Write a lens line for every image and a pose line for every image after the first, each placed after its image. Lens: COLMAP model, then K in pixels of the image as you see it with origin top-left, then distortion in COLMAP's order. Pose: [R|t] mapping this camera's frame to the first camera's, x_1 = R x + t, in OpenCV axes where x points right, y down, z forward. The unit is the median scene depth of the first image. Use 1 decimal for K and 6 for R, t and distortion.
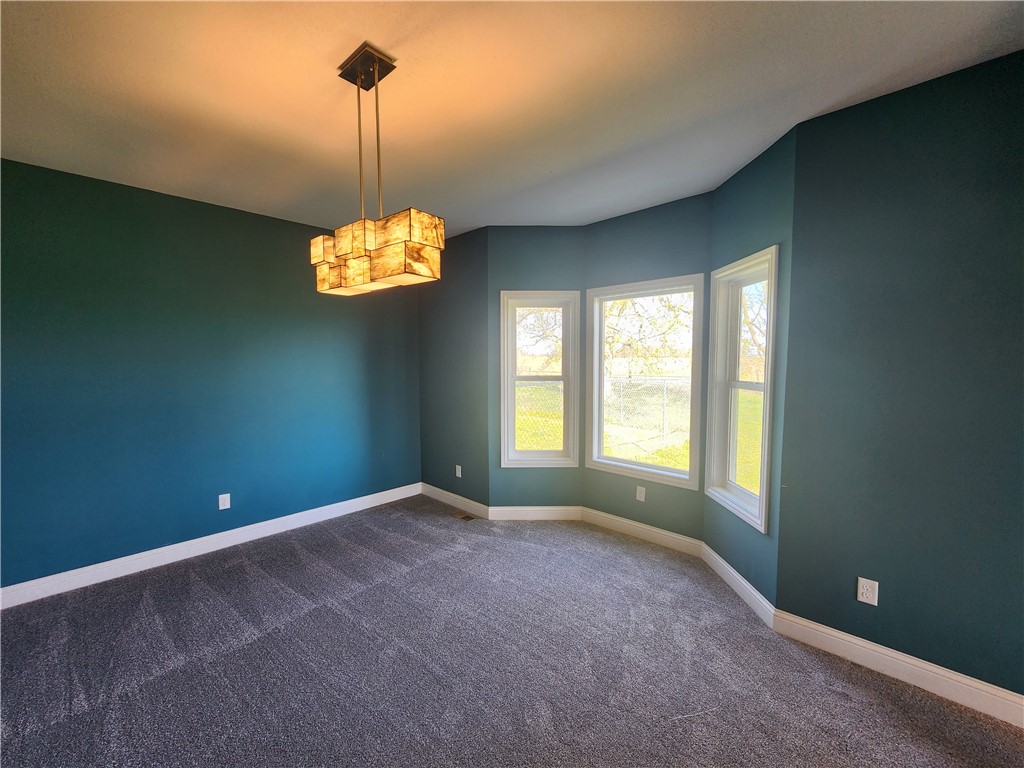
lens RADIAL K [[421.3, 0, 516.0], [0, 421.3, 388.2], [0, 0, 1]] dist [0.000522, 0.000090]
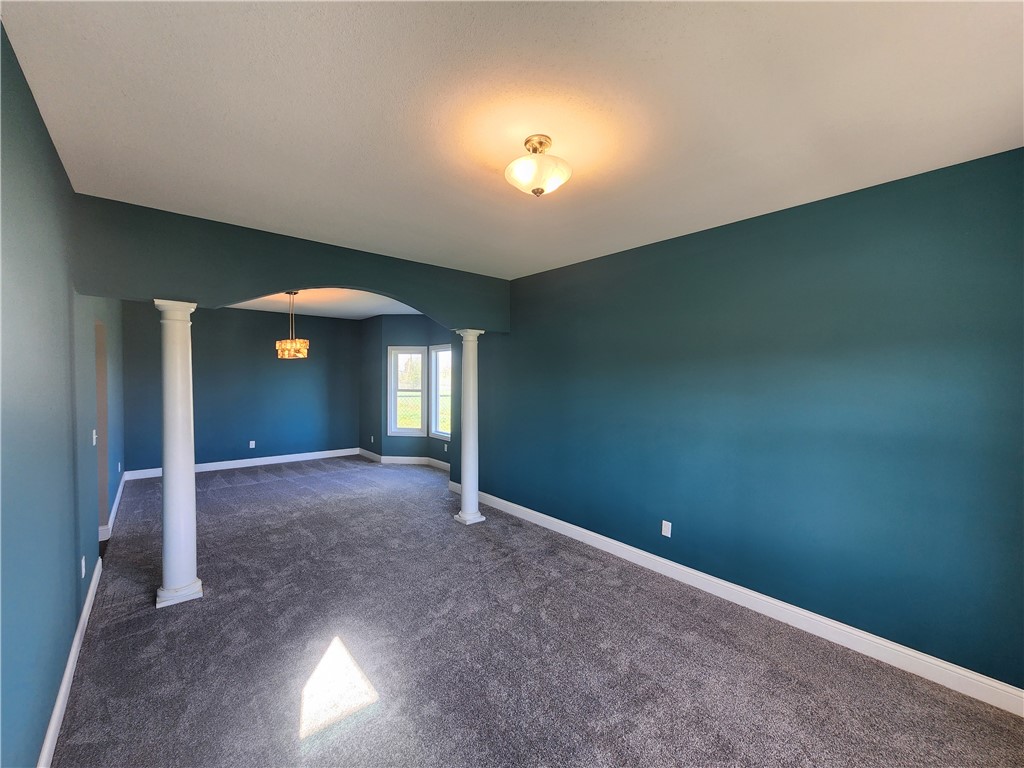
lens RADIAL K [[421.3, 0, 516.0], [0, 421.3, 388.2], [0, 0, 1]] dist [0.000522, 0.000090]
pose [[0.996105, 0.012167, -0.087330, 0.731712], [-0.016938, 0.998392, -0.054093, 0.063924], [0.086531, 0.055361, 0.994710, -0.914241]]
